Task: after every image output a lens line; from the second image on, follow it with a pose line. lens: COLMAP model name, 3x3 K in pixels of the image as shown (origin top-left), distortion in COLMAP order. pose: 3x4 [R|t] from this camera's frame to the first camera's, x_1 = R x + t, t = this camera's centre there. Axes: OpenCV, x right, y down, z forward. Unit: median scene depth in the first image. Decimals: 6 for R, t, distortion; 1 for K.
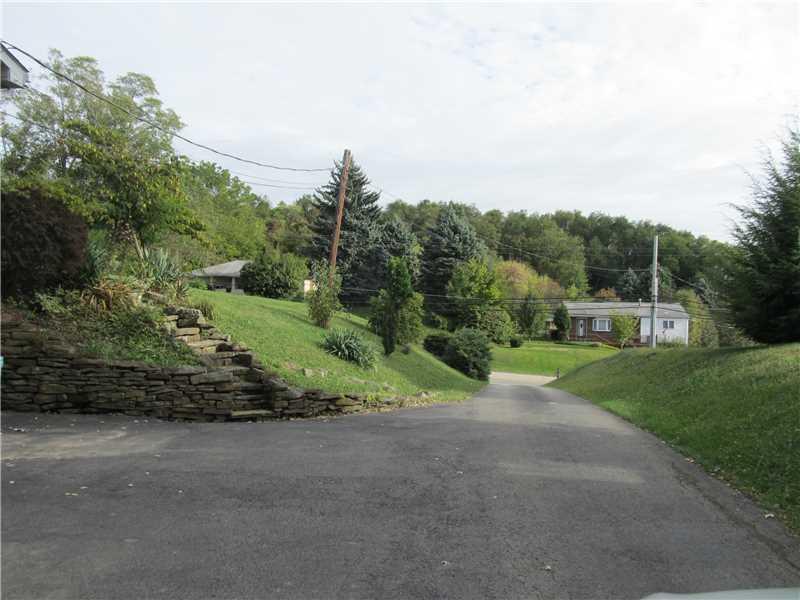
lens RADIAL K [[674.3, 0, 404.3], [0, 674.3, 302.4], [0, 0, 1]] dist [-0.054753, 0.013452]
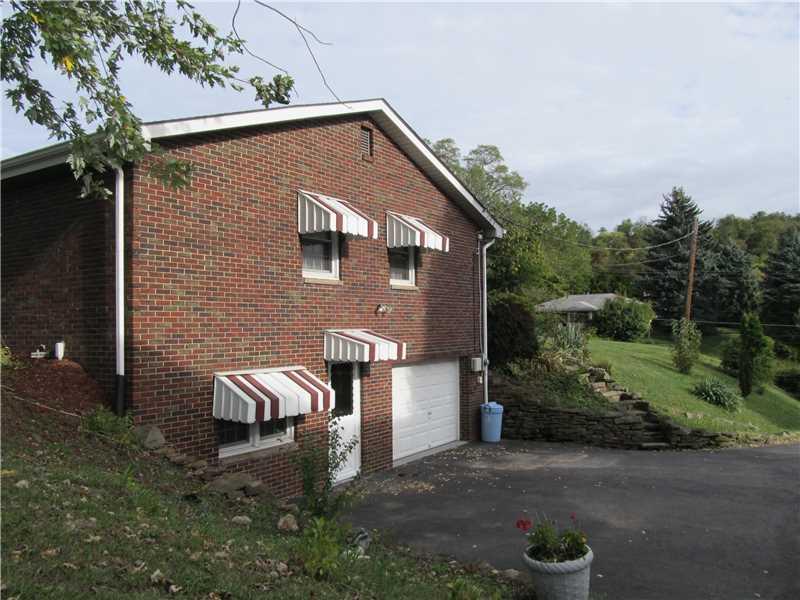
lens RADIAL K [[674.3, 0, 404.3], [0, 674.3, 302.4], [0, 0, 1]] dist [-0.054753, 0.013452]
pose [[0.892138, -0.045940, -0.449420, -0.034049], [0.028920, 0.998583, -0.044667, -0.064804], [0.450836, 0.026852, 0.892203, -0.374121]]
